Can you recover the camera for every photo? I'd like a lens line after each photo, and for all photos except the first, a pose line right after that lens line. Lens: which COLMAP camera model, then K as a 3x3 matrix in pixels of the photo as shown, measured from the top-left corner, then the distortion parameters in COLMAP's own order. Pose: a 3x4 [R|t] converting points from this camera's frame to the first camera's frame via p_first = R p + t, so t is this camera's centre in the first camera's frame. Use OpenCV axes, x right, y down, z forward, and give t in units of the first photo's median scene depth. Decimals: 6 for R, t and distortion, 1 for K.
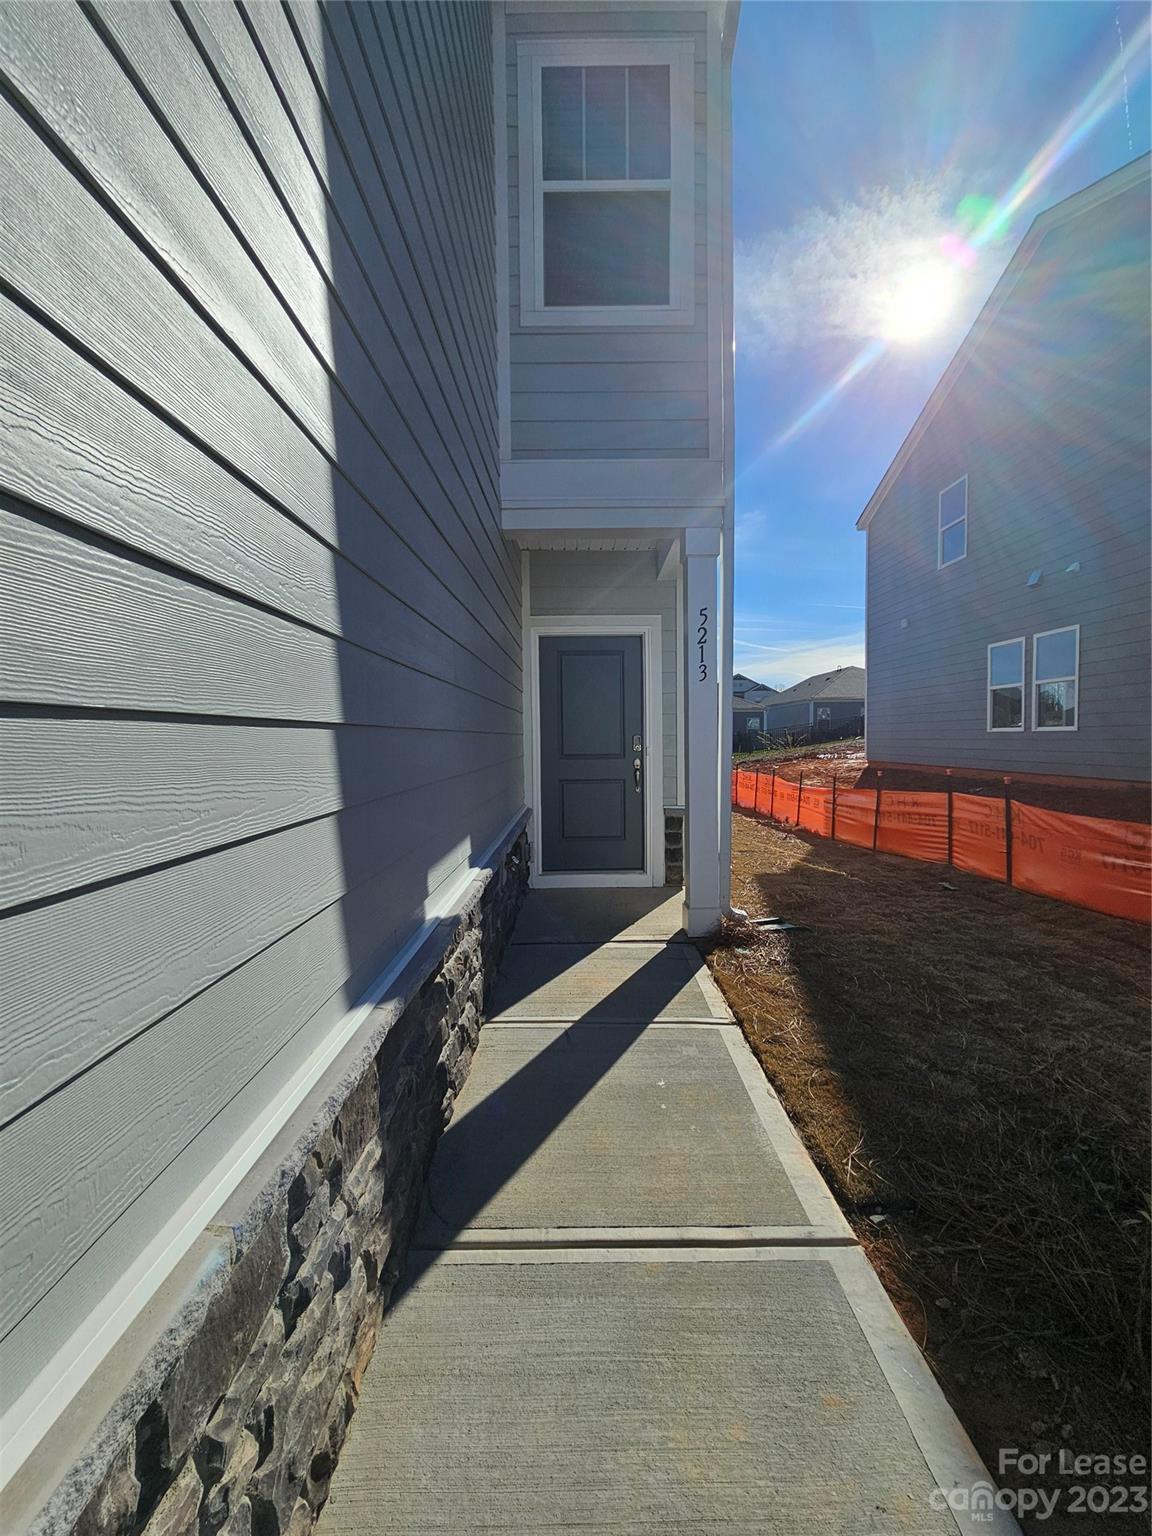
lens RADIAL K [[629.2, 0, 582.4], [0, 629.2, 772.6], [0, 0, 1]] dist [0.000274, 0.000586]
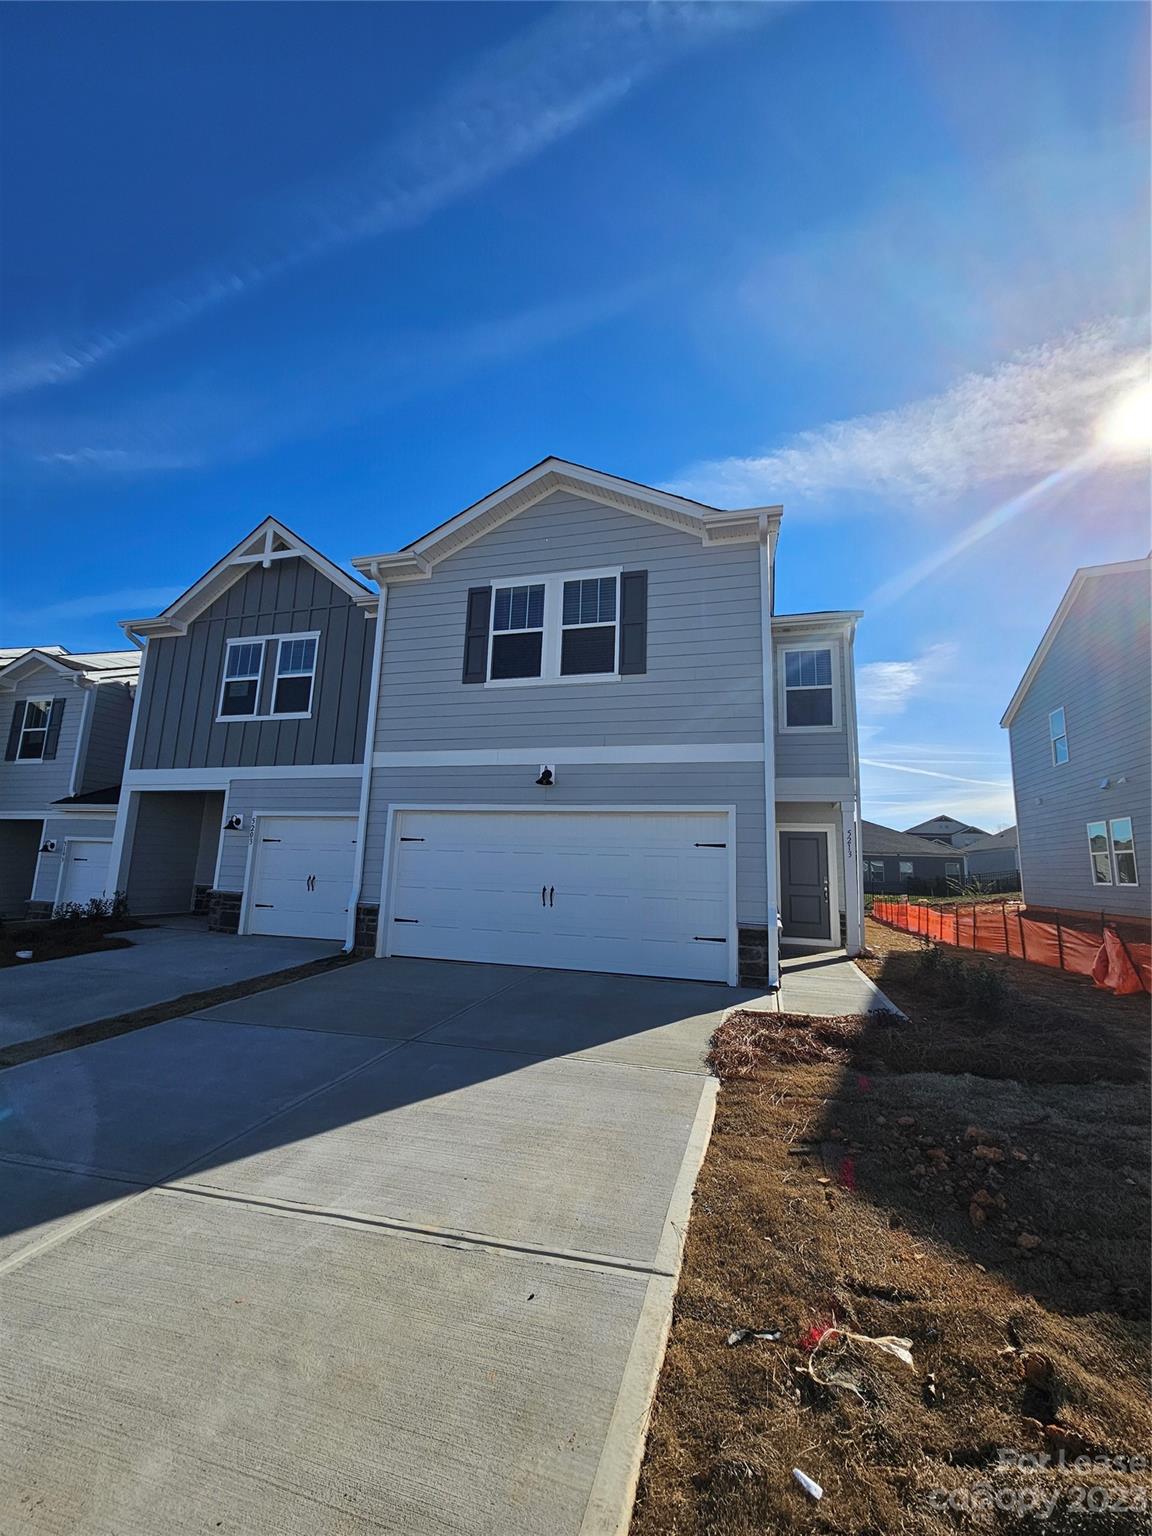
lens RADIAL K [[621.5, 0, 589.2], [0, 621.5, 762.8], [0, 0, 1]] dist [-0.002955, 0.003040]
pose [[0.959854, -0.005458, -0.280448, -0.076697], [-0.058184, 0.974191, -0.218100, 0.061589], [0.274400, 0.225661, 0.934763, -1.095372]]
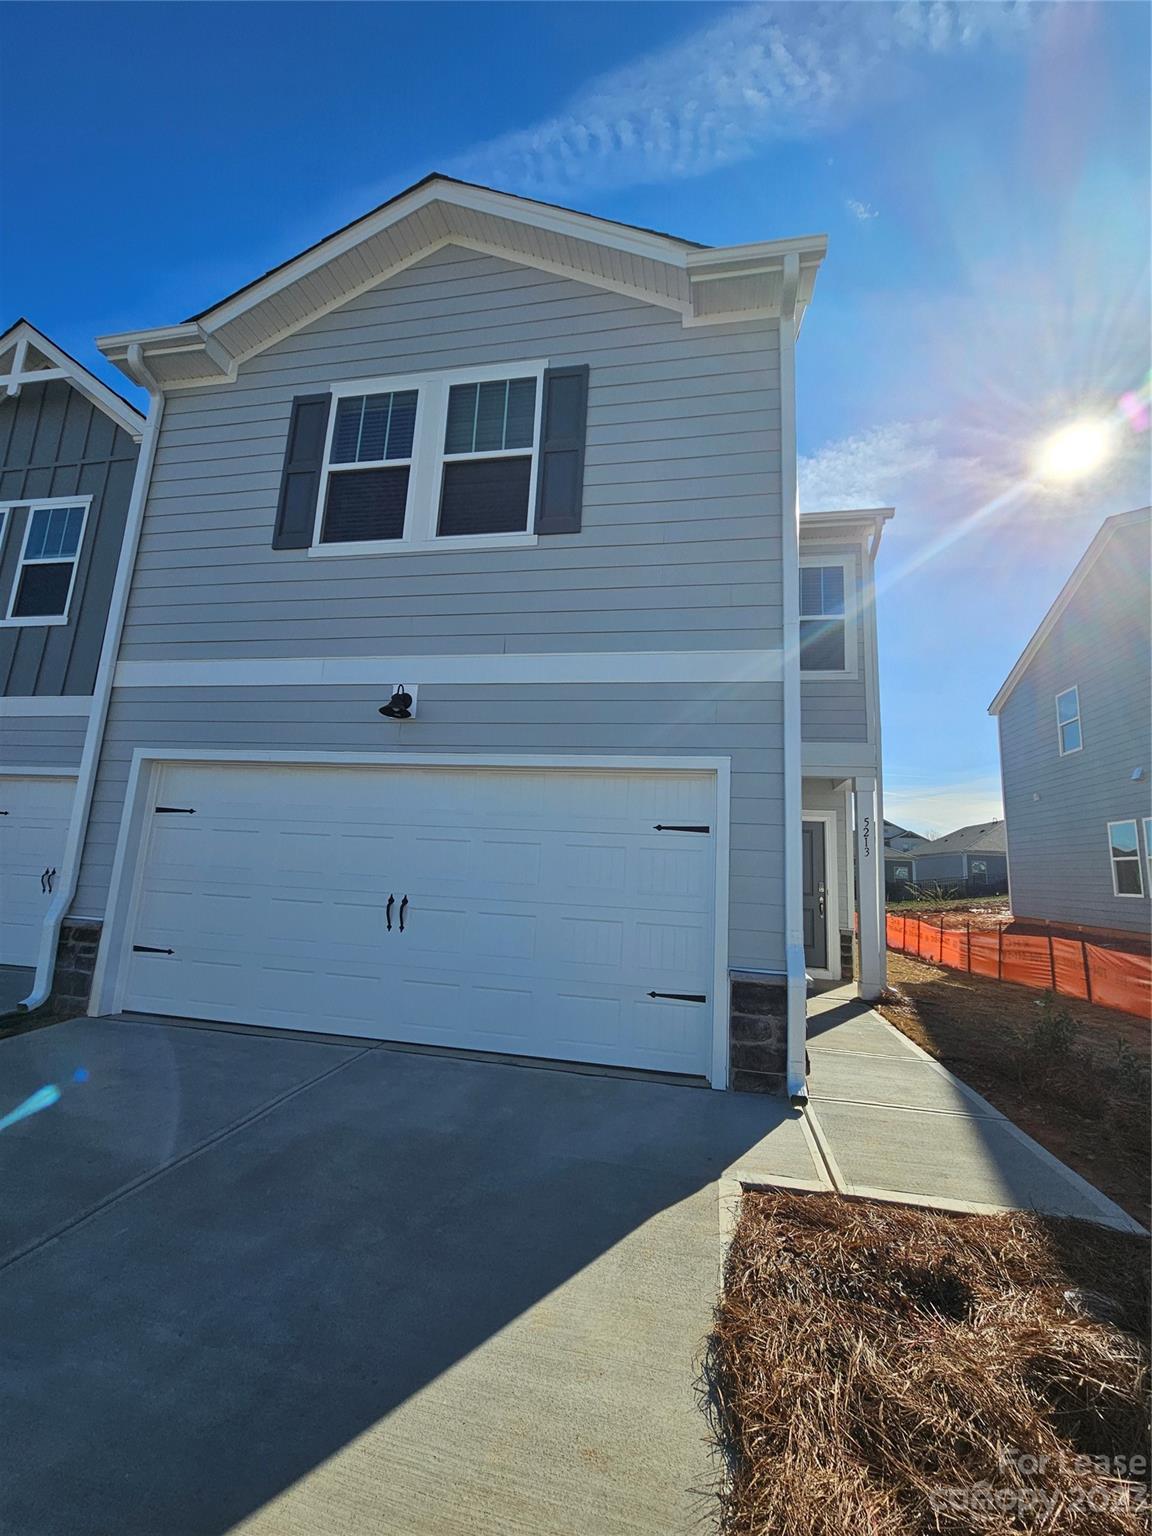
lens RADIAL K [[628.5, 0, 585.2], [0, 628.5, 762.7], [0, 0, 1]] dist [-0.000149, -0.000188]
pose [[0.979030, 0.027265, -0.201882, -0.152799], [-0.071924, 0.973445, -0.217328, 0.029967], [0.190596, 0.227291, 0.954993, -0.593718]]
